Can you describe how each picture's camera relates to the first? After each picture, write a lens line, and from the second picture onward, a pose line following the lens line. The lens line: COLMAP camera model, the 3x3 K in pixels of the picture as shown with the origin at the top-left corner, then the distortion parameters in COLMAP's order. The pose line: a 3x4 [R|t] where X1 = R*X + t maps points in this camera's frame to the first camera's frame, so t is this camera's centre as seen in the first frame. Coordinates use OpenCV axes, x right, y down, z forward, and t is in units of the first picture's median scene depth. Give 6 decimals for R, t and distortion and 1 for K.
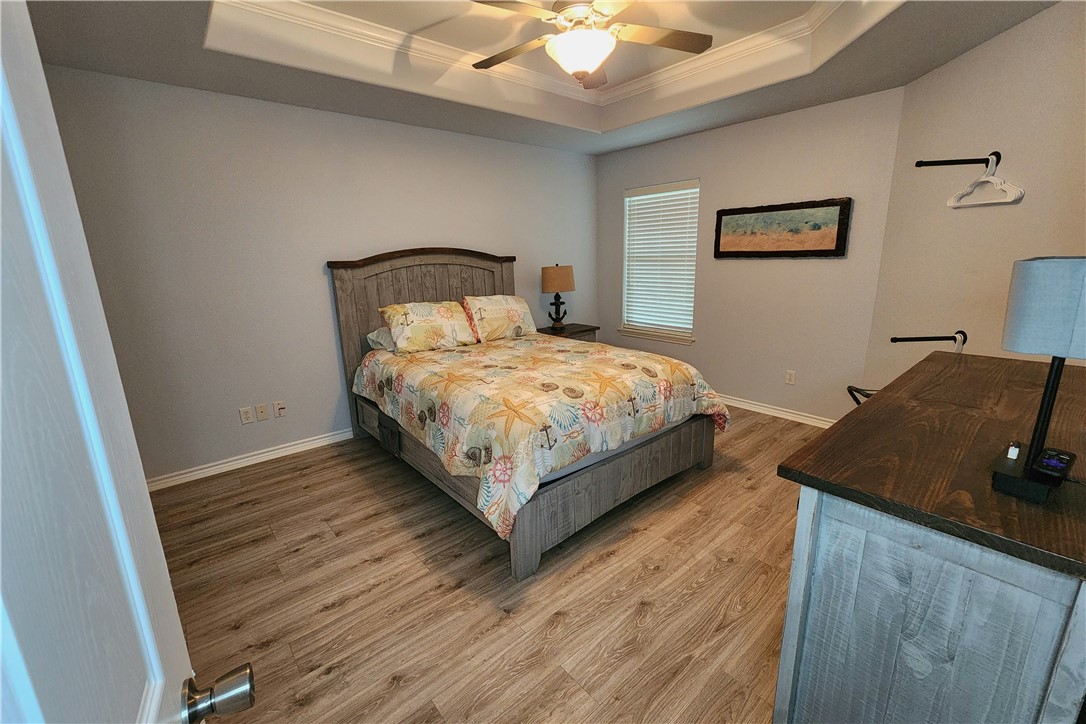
lens RADIAL K [[444.3, 0, 542.2], [0, 444.3, 360.6], [0, 0, 1]] dist [-0.003823, 0.001118]
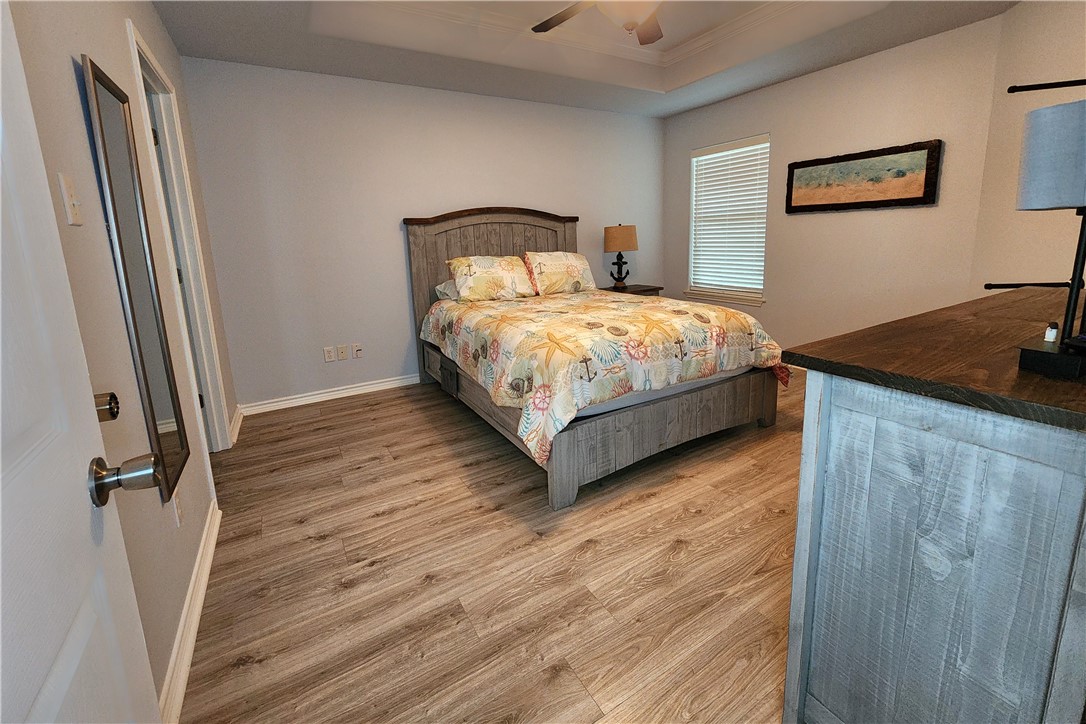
lens RADIAL K [[444.3, 0, 540.4], [0, 444.3, 312.6], [0, 0, 1]] dist [-0.003823, 0.001118]
pose [[0.985181, 0.020335, -0.170307, 0.069989], [-0.029469, 0.998250, -0.051278, 0.089178], [0.168966, 0.055537, 0.984056, -0.026596]]
